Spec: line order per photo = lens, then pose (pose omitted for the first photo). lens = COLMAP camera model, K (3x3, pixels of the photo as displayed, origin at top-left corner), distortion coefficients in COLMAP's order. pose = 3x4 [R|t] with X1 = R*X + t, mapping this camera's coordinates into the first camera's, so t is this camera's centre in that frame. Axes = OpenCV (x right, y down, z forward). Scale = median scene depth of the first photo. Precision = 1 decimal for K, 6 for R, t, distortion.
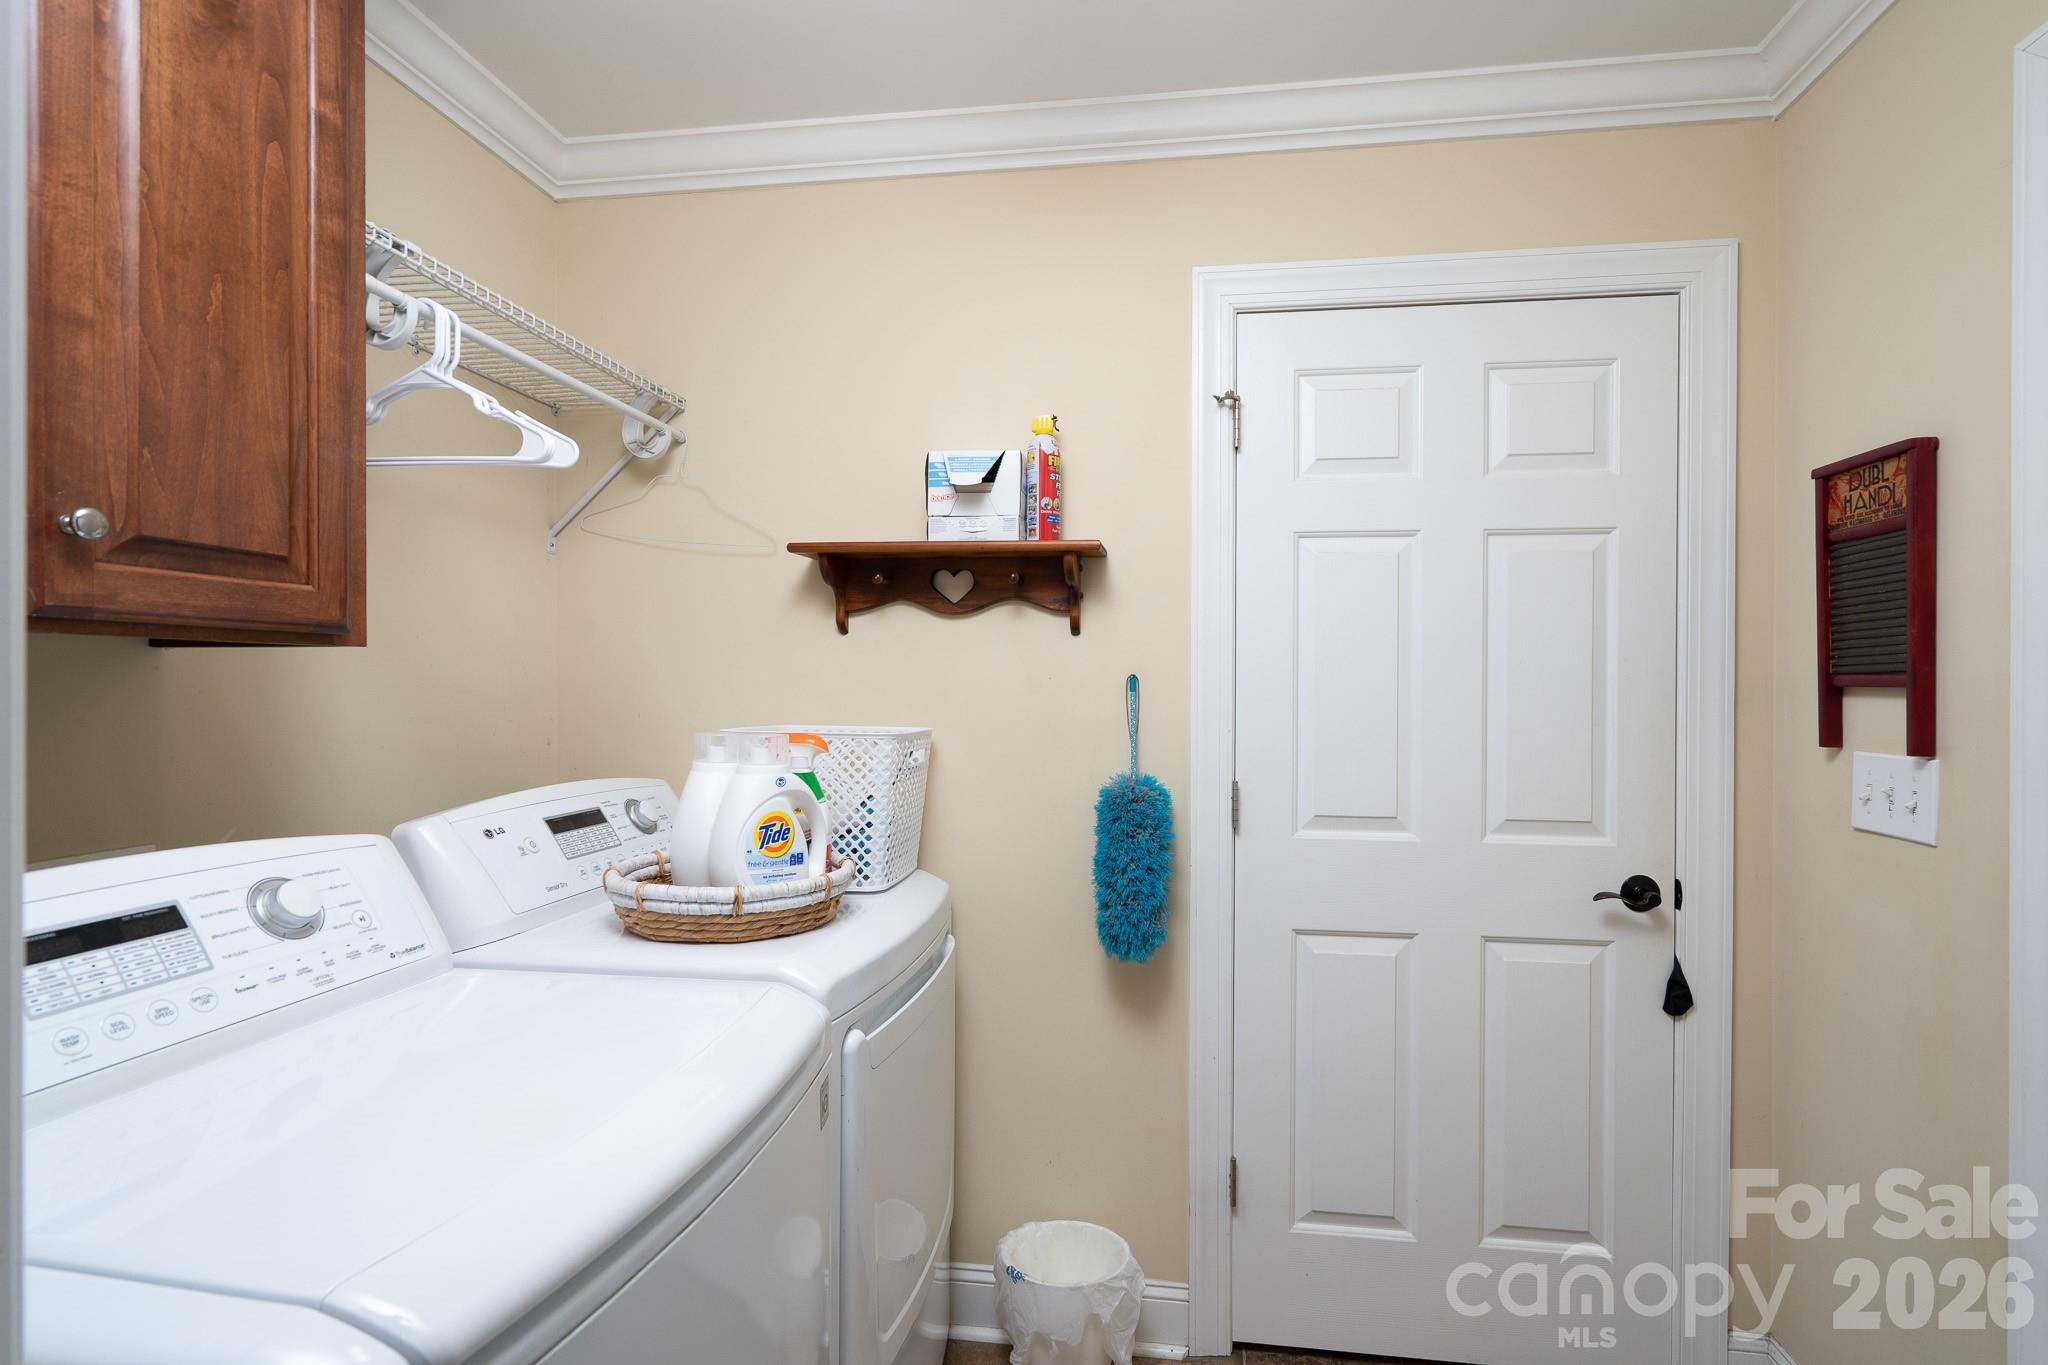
lens RADIAL K [[1023.6, 0, 1017.6], [0, 1023.6, 685.6], [0, 0, 1]] dist [0.012567, -0.000162]
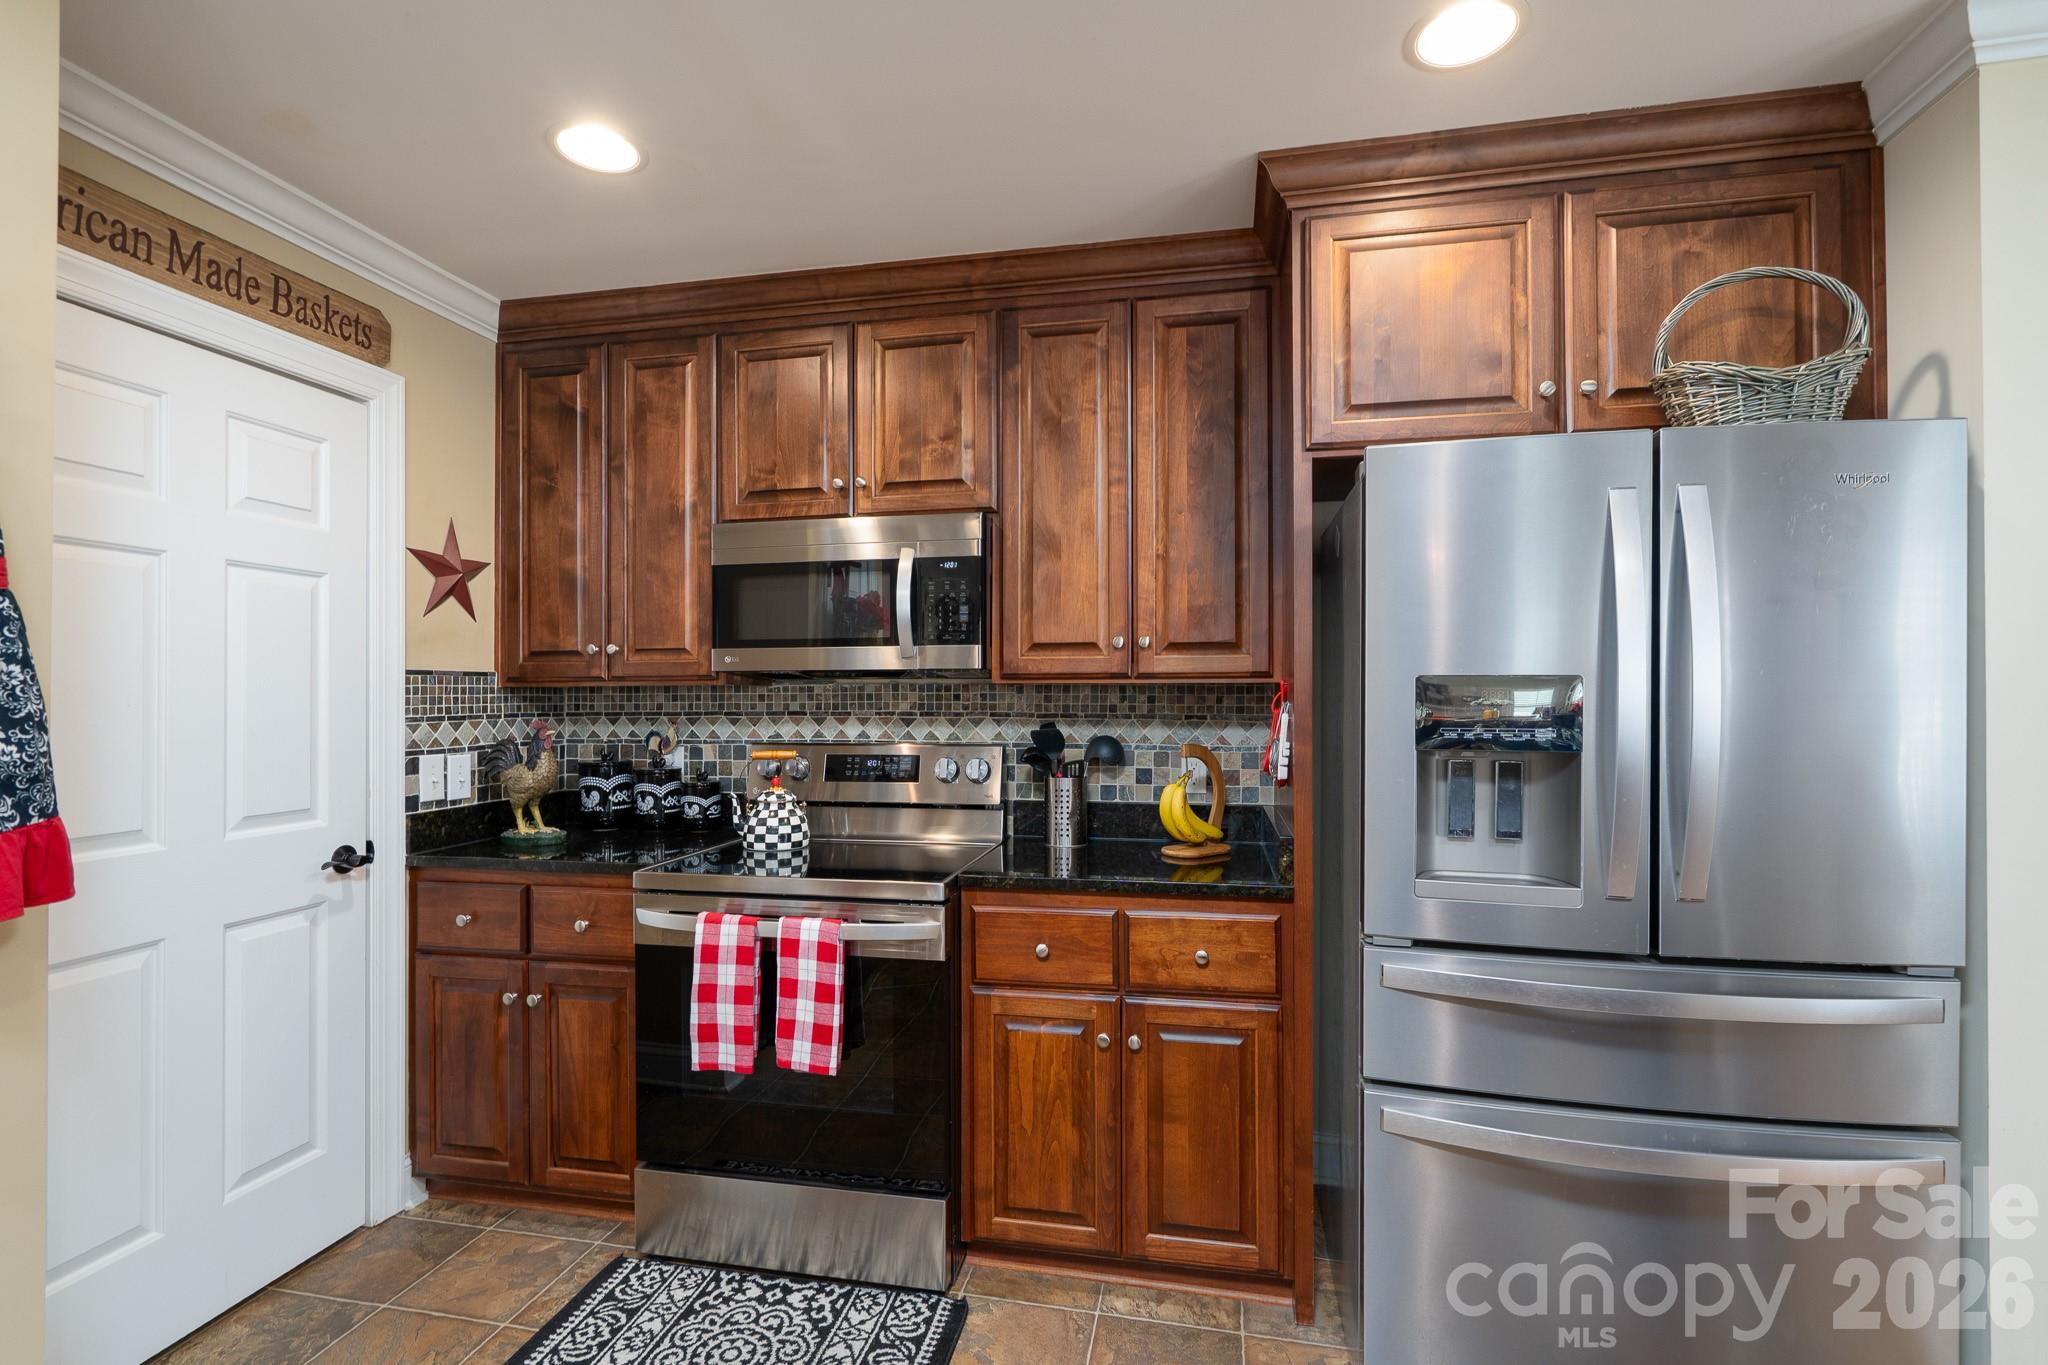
lens RADIAL K [[935.2, 0, 1023.8], [0, 935.2, 690.3], [0, 0, 1]] dist [-0.002194, 0.001086]
pose [[0.065610, 0.001591, 0.997844, -0.503173], [0.008044, 0.999965, -0.002123, -0.000938], [-0.997813, 0.008166, 0.065594, 0.069866]]
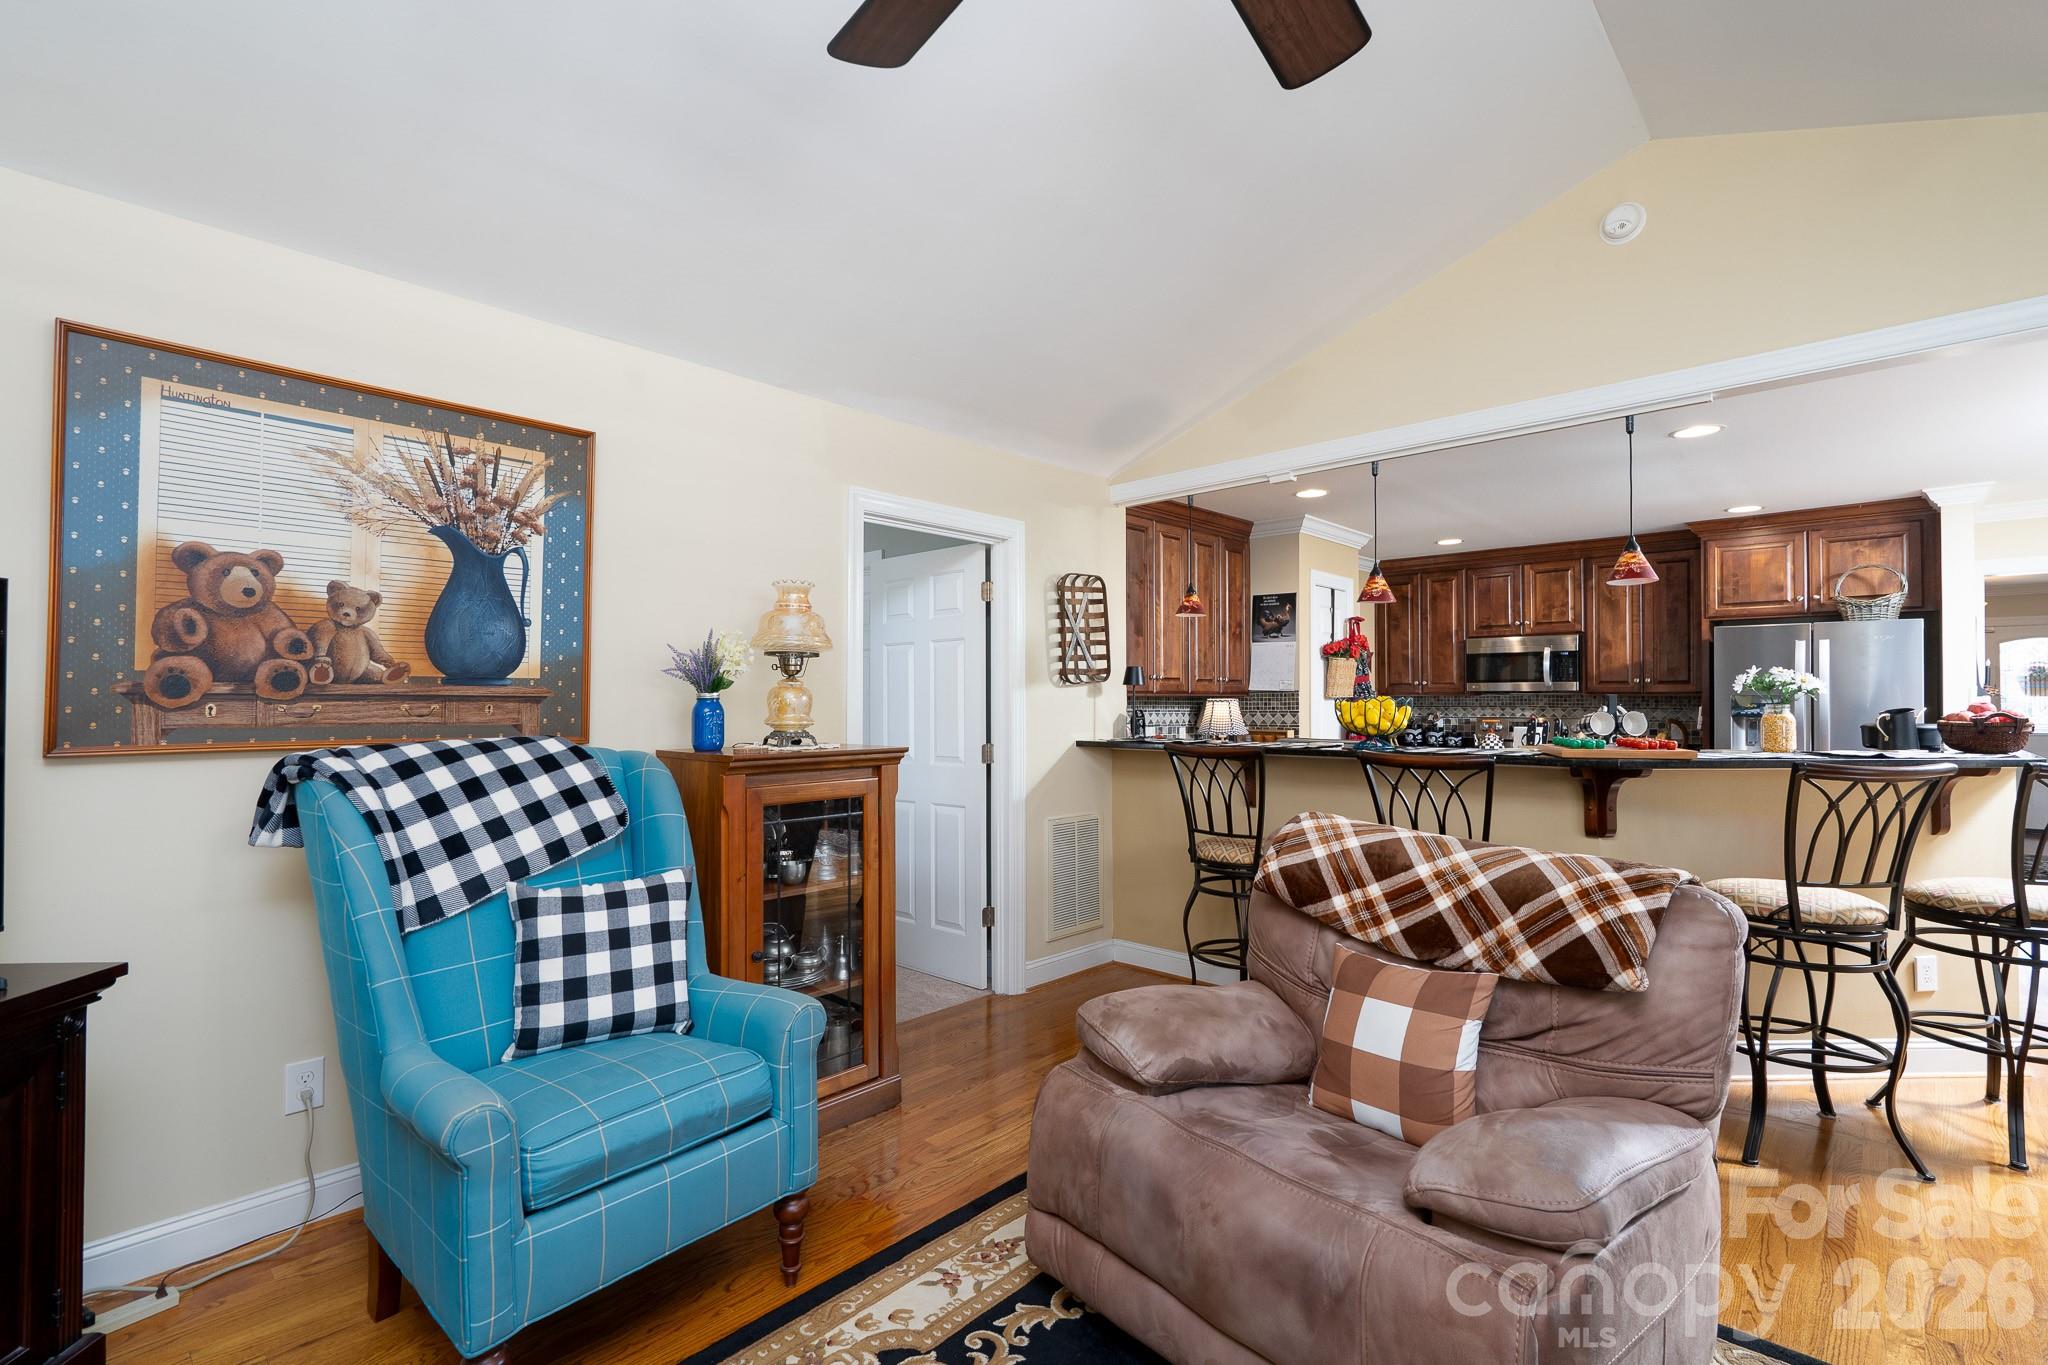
lens RADIAL K [[935.2, 0, 1020.7], [0, 935.2, 686.0], [0, 0, 1]] dist [-0.002194, 0.001086]
pose [[0.576440, 0.006889, 0.817110, -3.534162], [0.006996, 0.999886, -0.013365, -0.017361], [-0.817109, 0.013420, 0.576327, -0.114674]]
